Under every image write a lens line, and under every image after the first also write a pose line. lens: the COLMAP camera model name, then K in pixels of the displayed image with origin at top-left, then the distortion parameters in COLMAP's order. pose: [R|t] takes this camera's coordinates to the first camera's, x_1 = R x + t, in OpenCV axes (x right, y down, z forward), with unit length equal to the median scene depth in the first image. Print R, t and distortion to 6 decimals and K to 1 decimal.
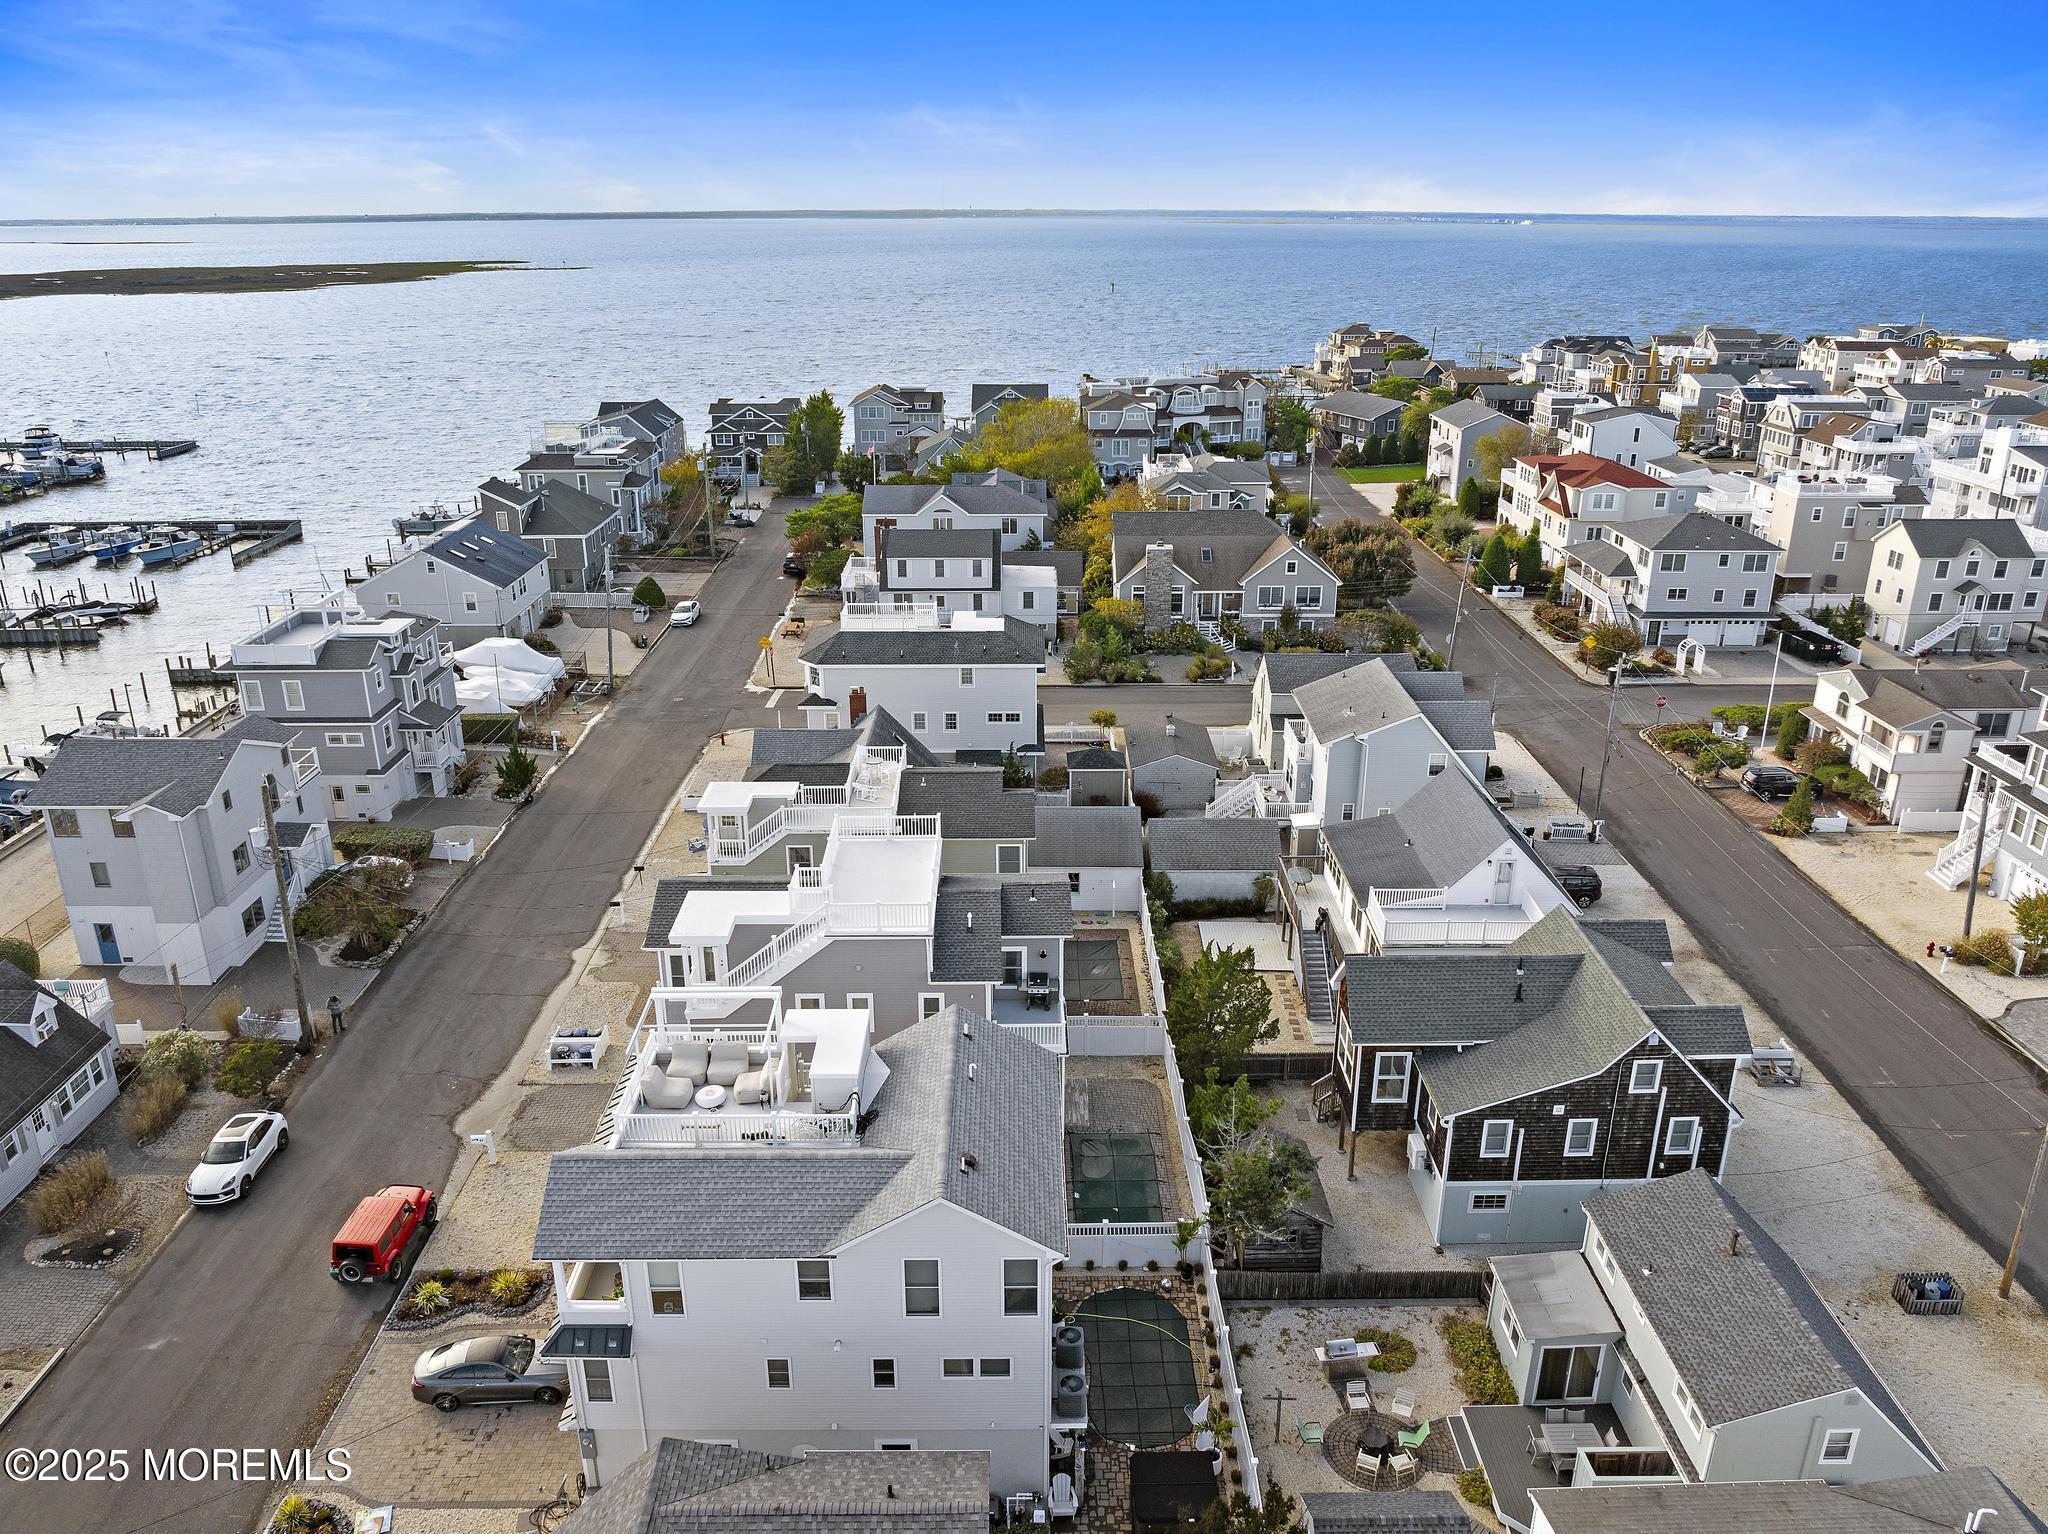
lens RADIAL K [[1473.5, 0, 1024.0], [0, 1473.5, 767.0], [0, 0, 1]] dist [-0.040587, 0.002403]
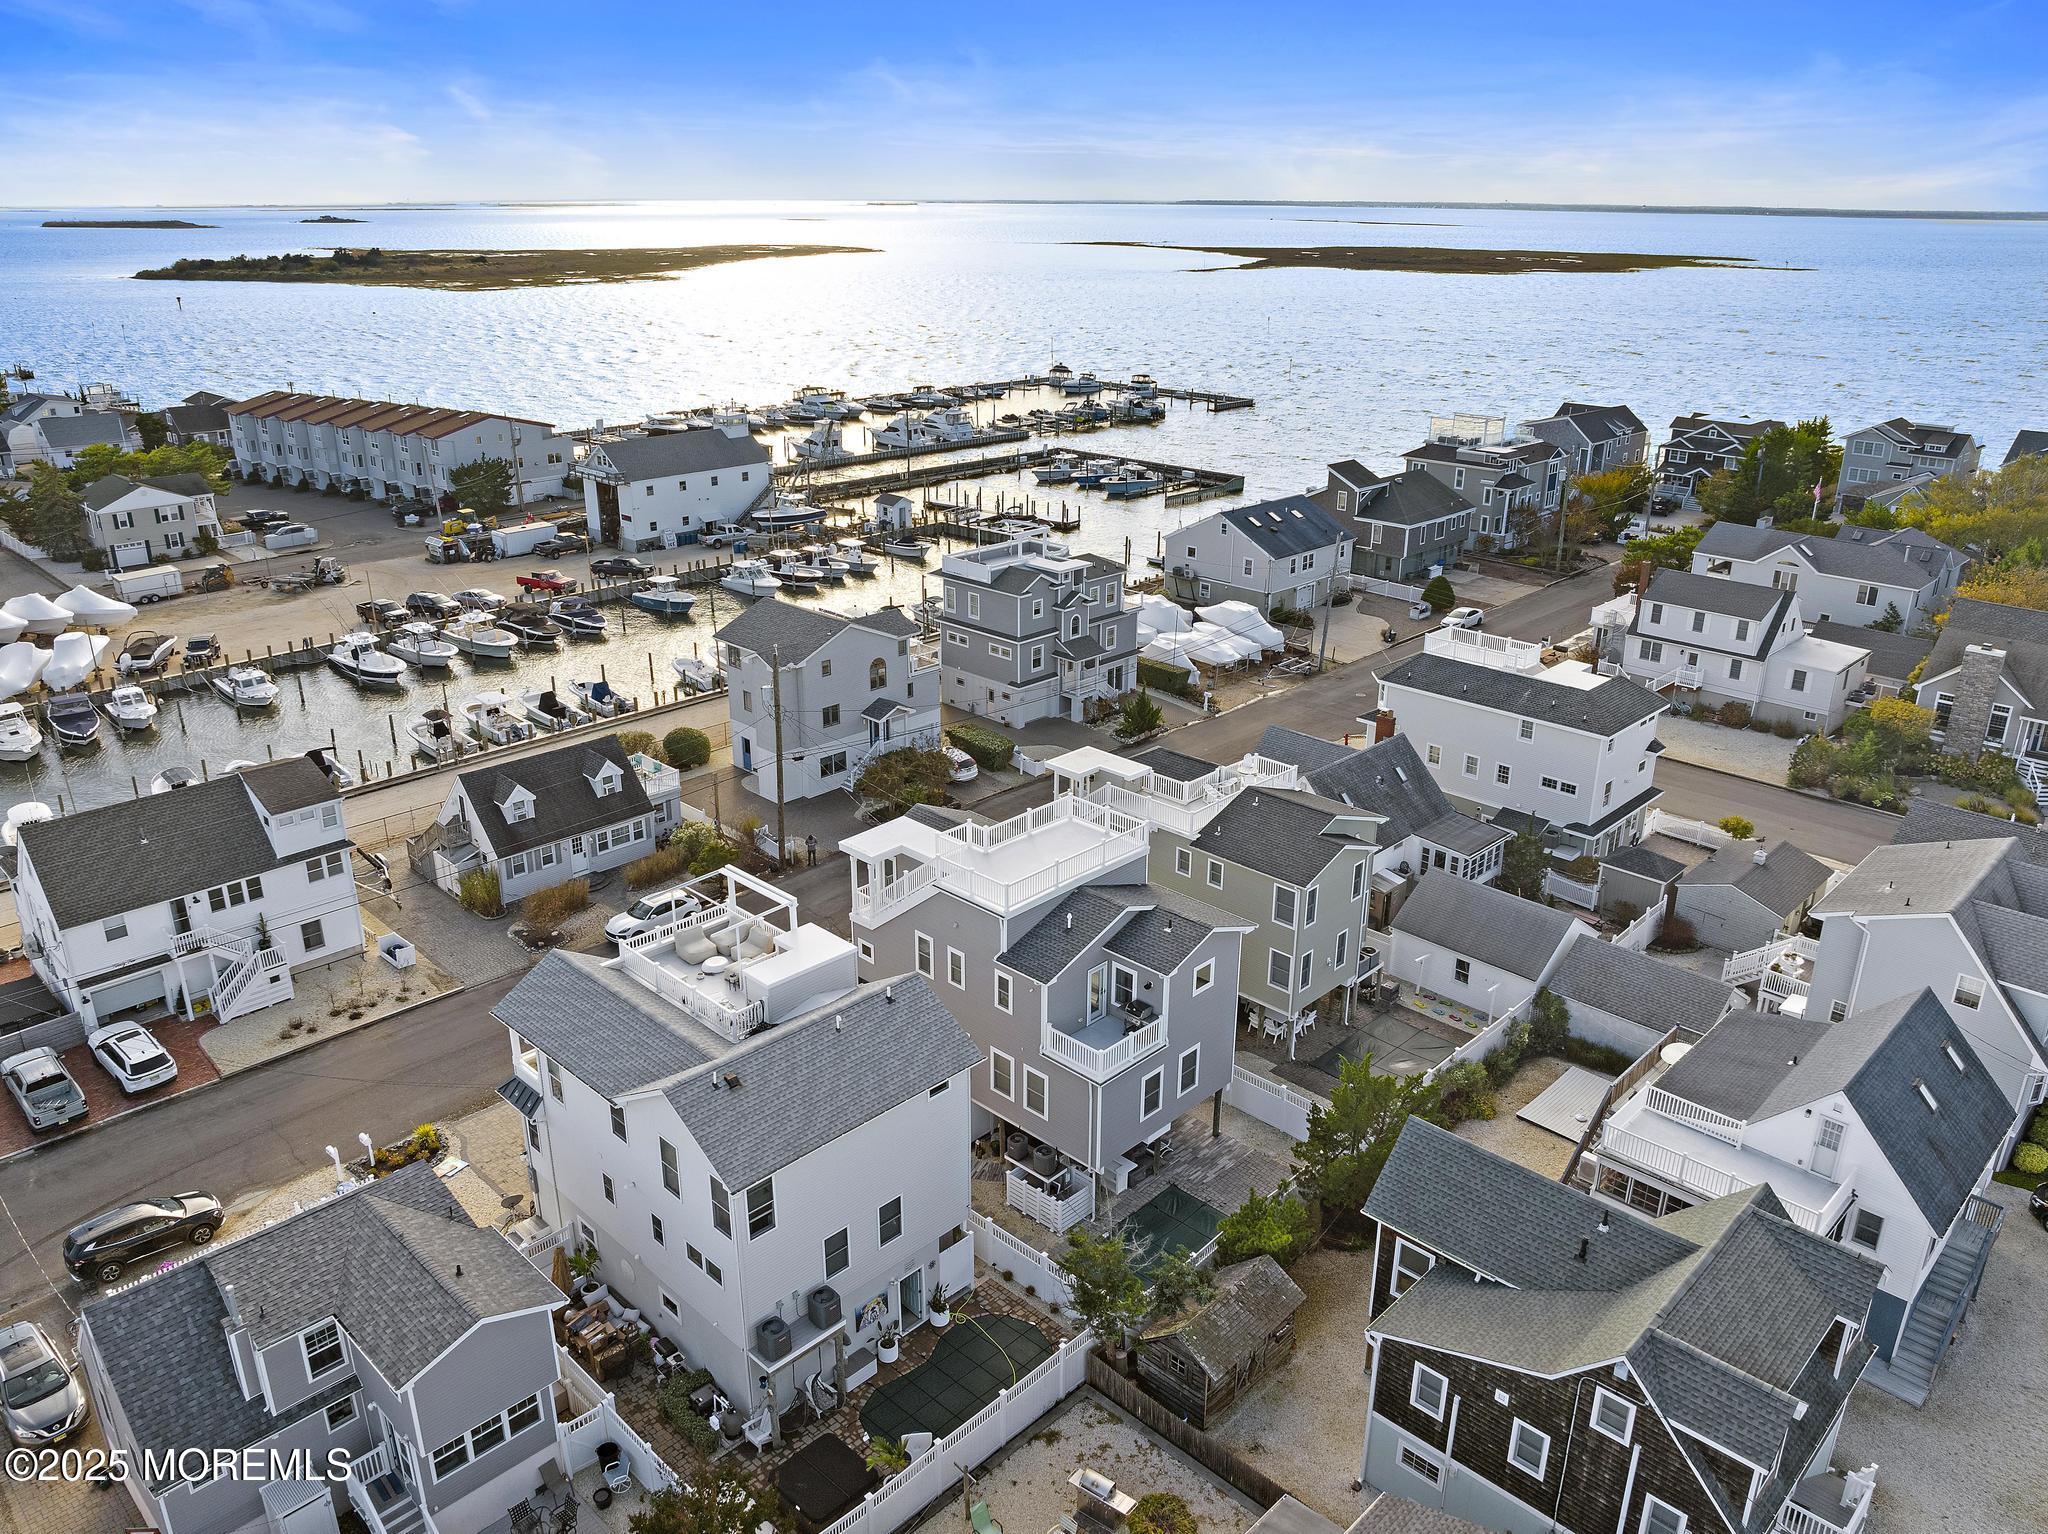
lens RADIAL K [[1469.8, 0, 1024.0], [0, 1469.8, 767.0], [0, 0, 1]] dist [-0.014939, -0.057330]
pose [[0.709129, 0.257624, -0.656327, 0.328646], [-0.253979, 0.961701, 0.103079, -0.052885], [0.657746, 0.093597, 0.747402, 0.129455]]
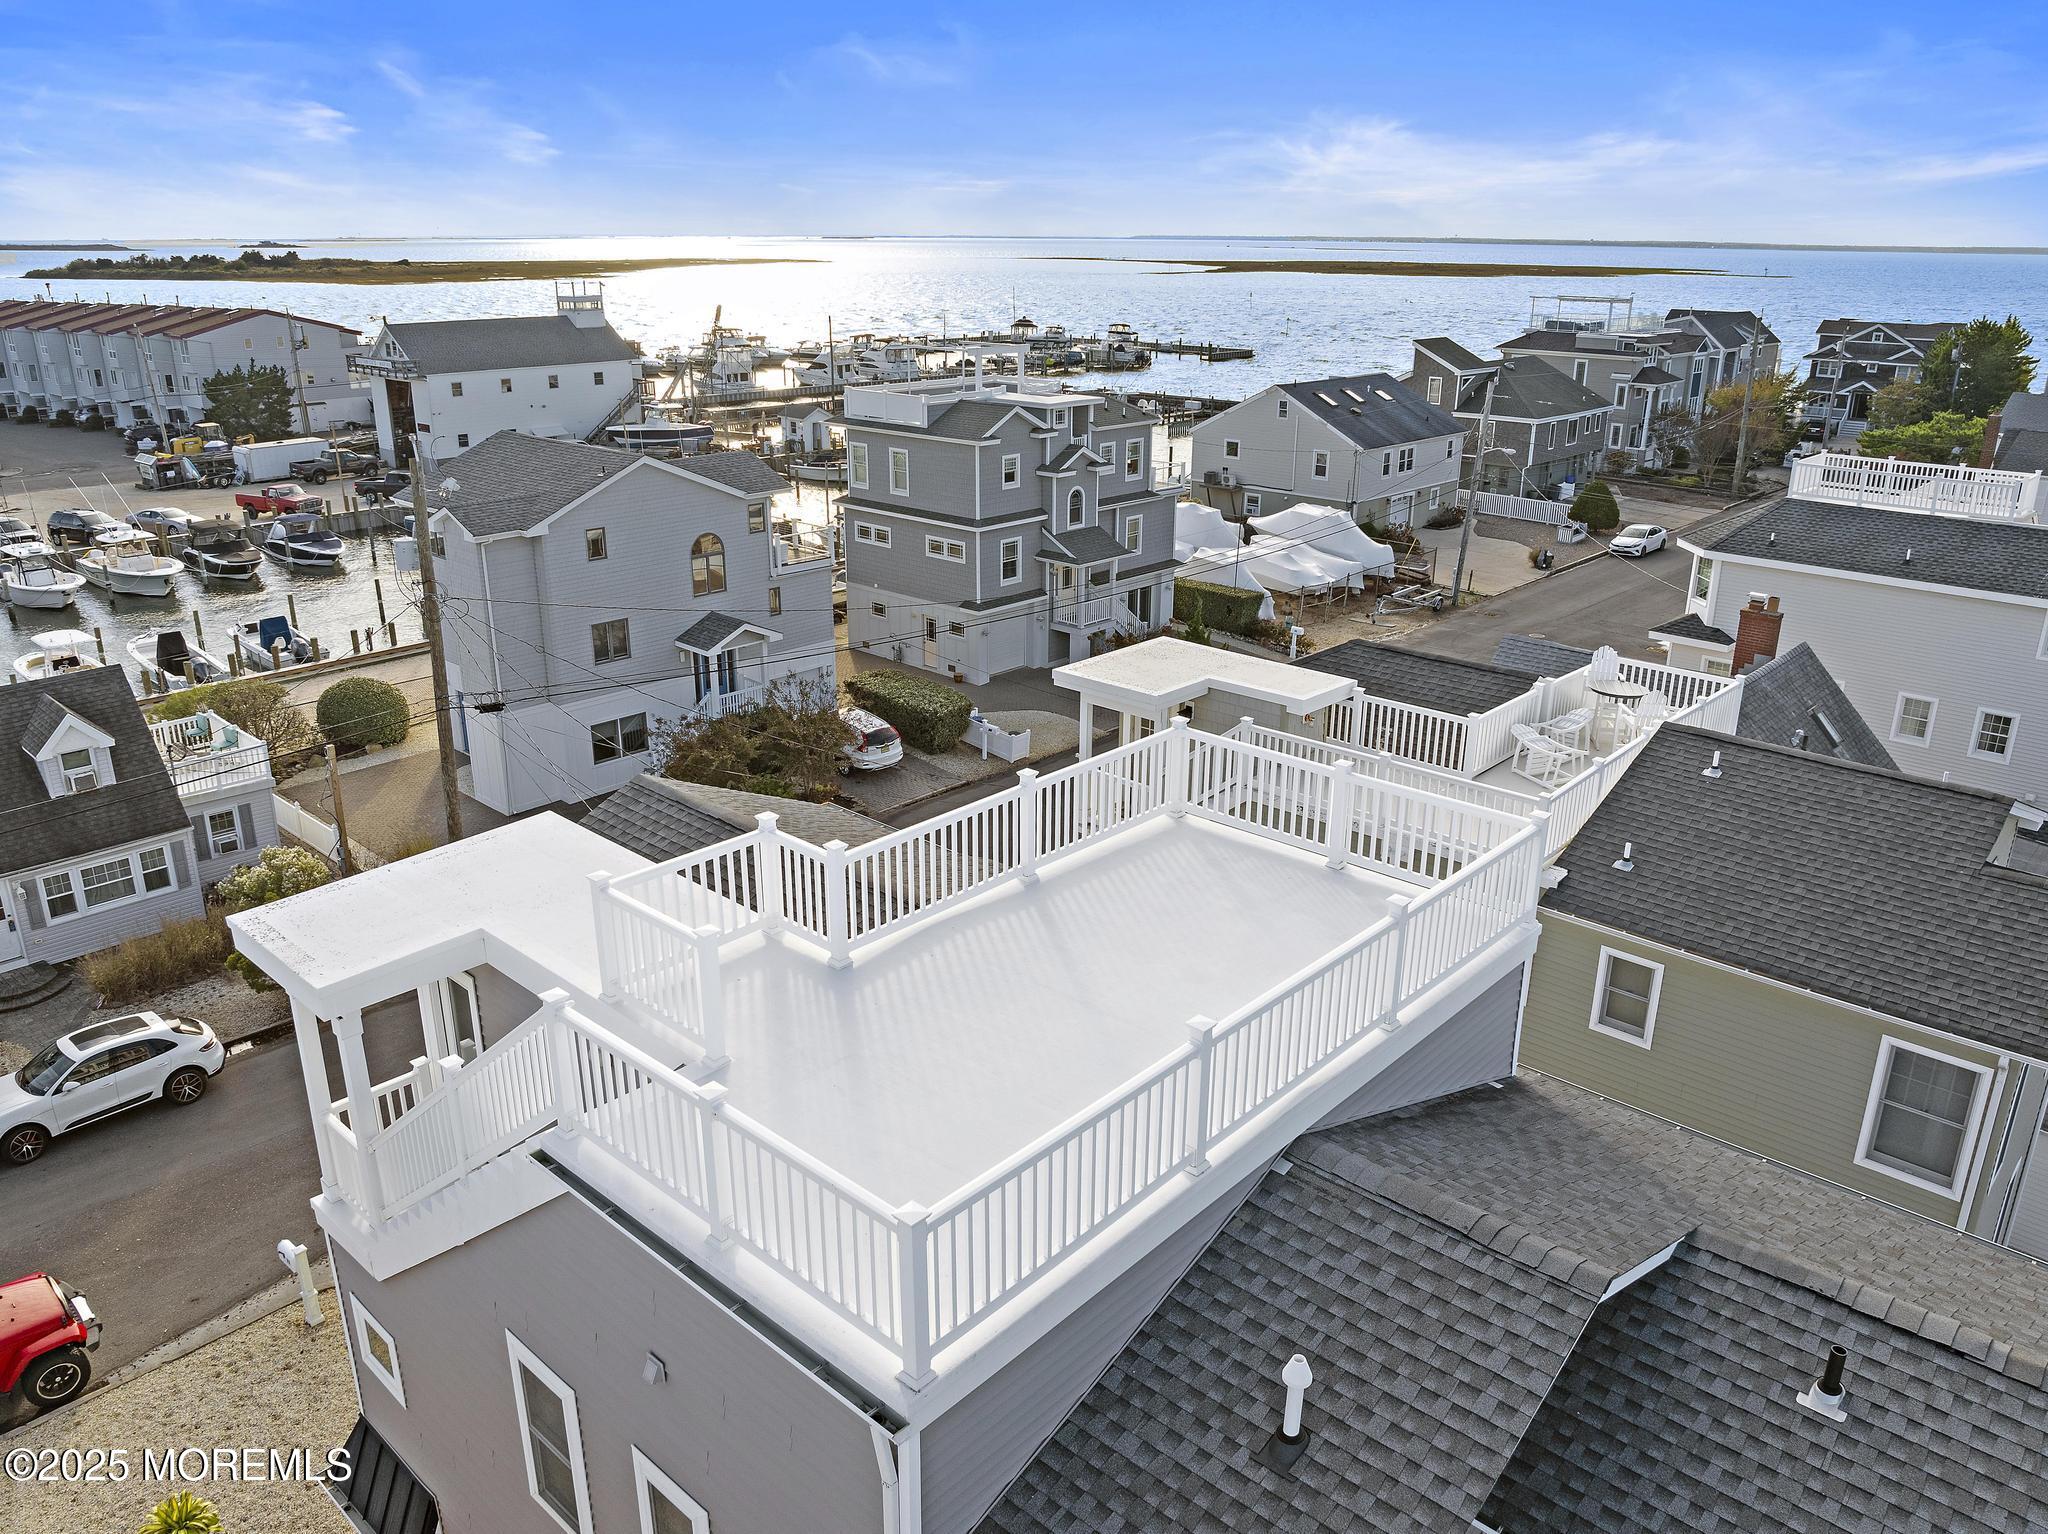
lens RADIAL K [[1473.5, 0, 1024.0], [0, 1473.5, 767.0], [0, 0, 1]] dist [-0.040587, 0.002403]
pose [[0.729103, 0.237082, -0.642029, 0.017544], [-0.248113, 0.965832, 0.074891, 0.017242], [0.637847, 0.104693, 0.763014, 0.488335]]
